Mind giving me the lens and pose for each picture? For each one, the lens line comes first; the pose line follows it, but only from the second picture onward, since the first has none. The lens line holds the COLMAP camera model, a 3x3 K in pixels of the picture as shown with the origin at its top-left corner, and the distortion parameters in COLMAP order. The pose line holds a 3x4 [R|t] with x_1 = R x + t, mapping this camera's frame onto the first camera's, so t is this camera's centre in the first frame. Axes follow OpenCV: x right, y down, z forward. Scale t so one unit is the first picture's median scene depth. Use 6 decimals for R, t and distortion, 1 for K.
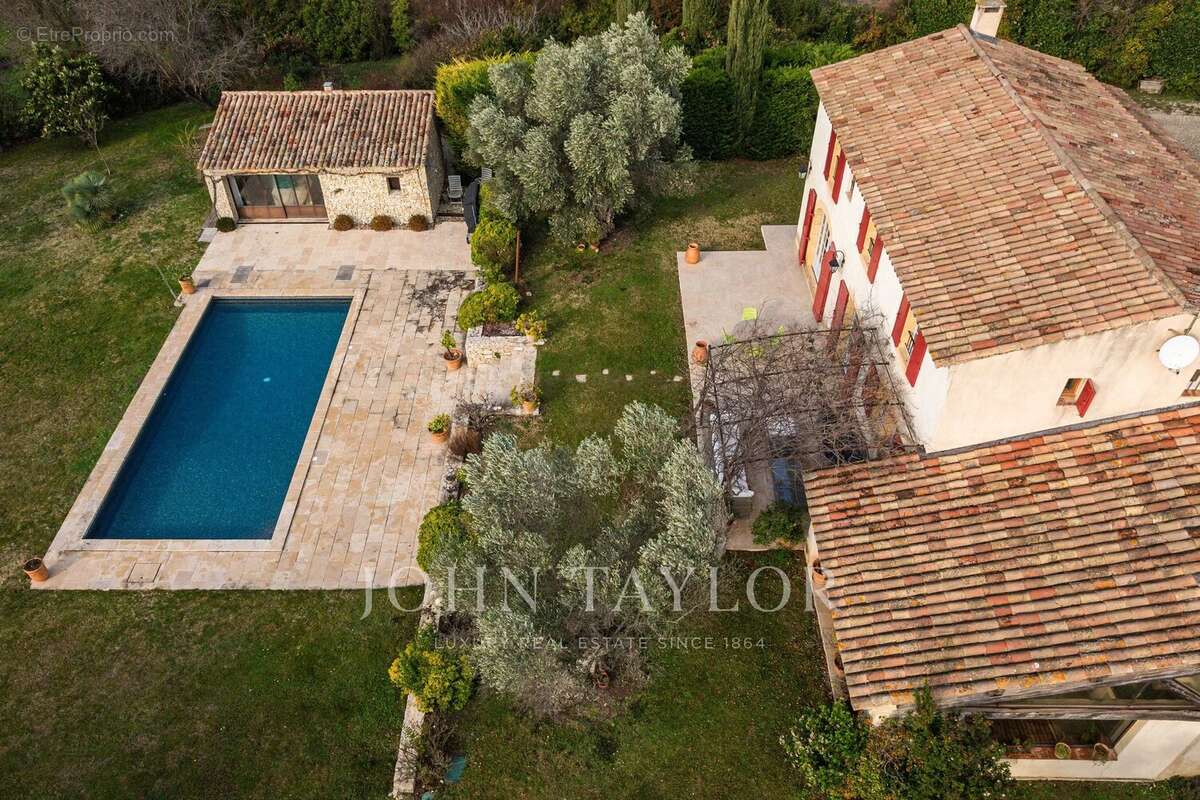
lens RADIAL K [[855.4, 0, 583.2], [0, 855.4, 461.3], [0, 0, 1]] dist [0.007868, 0.001864]
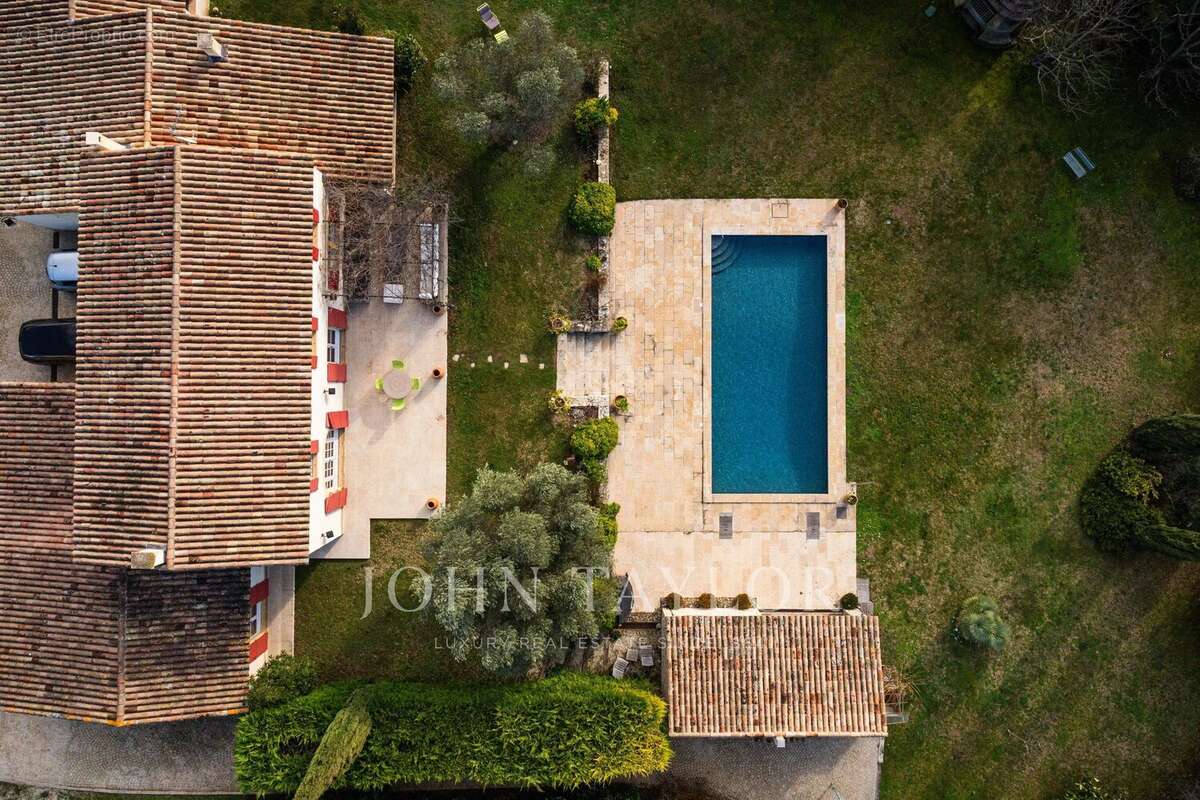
lens RADIAL K [[855.4, 0, 583.2], [0, 855.4, 461.3], [0, 0, 1]] dist [0.007868, 0.001864]
pose [[-0.999608, 0.005590, 0.027442, -0.138048], [0.015330, -0.710797, 0.703230, -1.206838], [0.023437, 0.703375, 0.710433, 0.109594]]
